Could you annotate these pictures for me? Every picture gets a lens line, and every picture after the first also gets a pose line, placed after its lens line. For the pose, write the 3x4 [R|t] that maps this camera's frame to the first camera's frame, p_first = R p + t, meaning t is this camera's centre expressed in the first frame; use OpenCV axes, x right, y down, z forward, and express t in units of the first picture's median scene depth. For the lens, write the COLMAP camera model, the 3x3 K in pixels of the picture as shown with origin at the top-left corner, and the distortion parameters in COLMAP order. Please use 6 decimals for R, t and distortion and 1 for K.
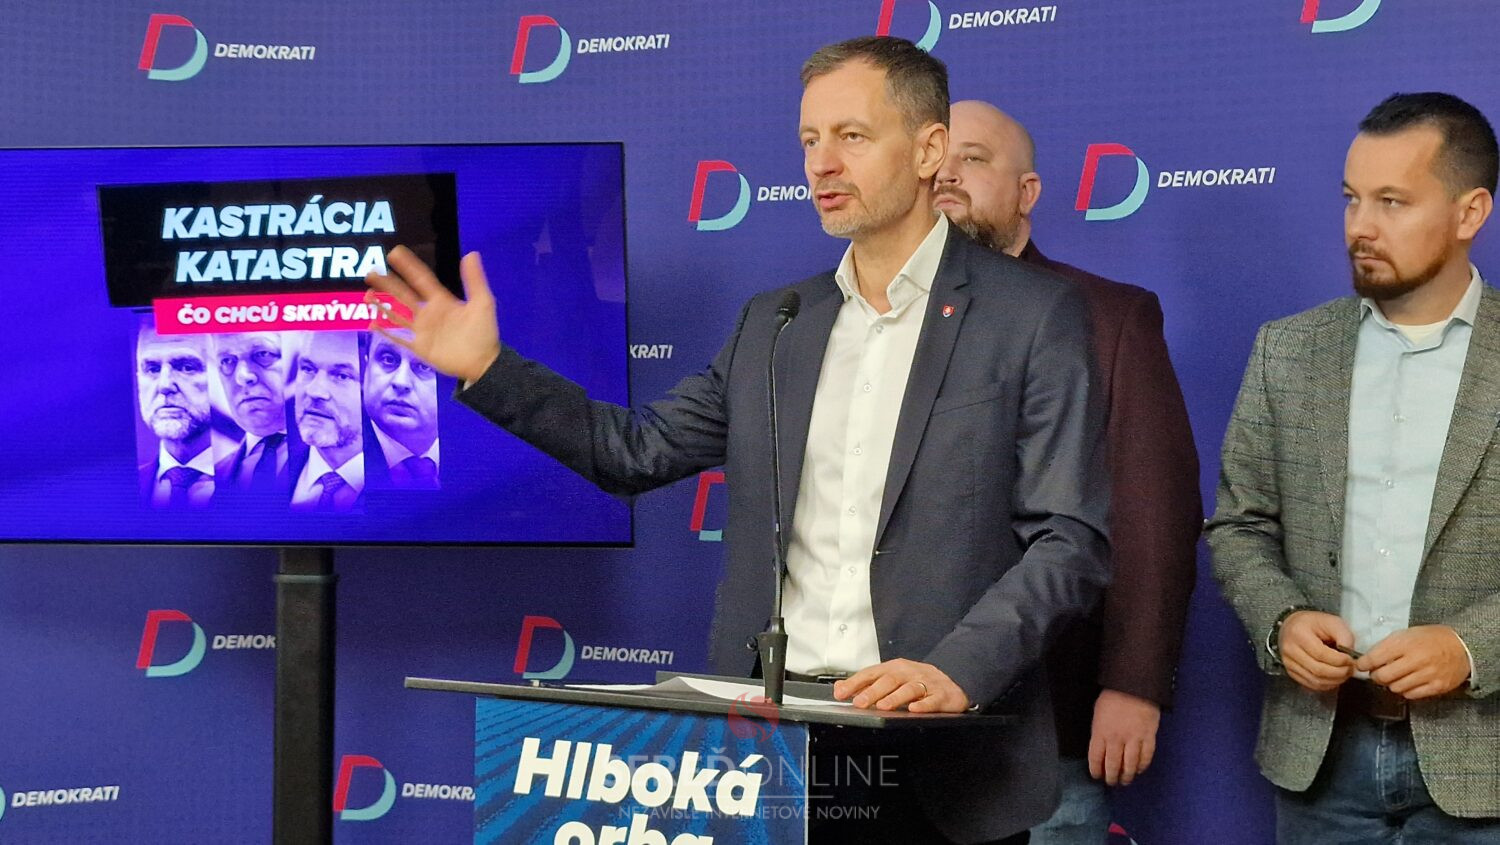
lens RADIAL K [[2060.0, 0, 750.0], [0, 2060.0, 422.5], [0, 0, 1]] dist [0.183190, -0.012375]
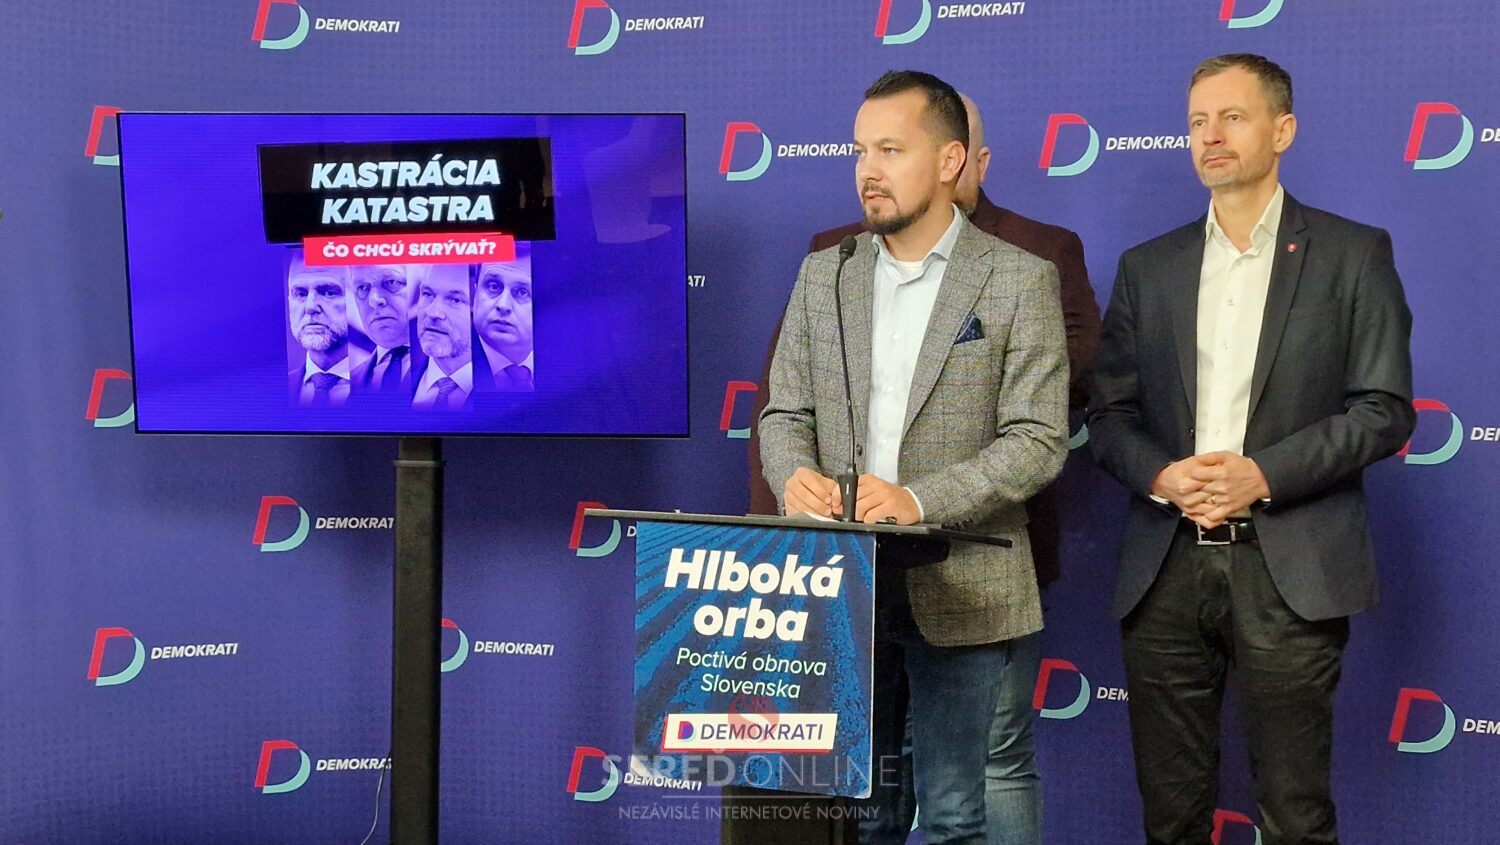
lens RADIAL K [[2256.3, 0, 750.0], [0, 2256.3, 422.5], [0, 0, 1]] dist [0.176315, -0.000247]
pose [[0.998992, 0.001581, 0.044860, -0.081720], [-0.002729, 0.999670, 0.025543, 0.015934], [-0.044805, -0.025639, 0.998667, -0.367713]]
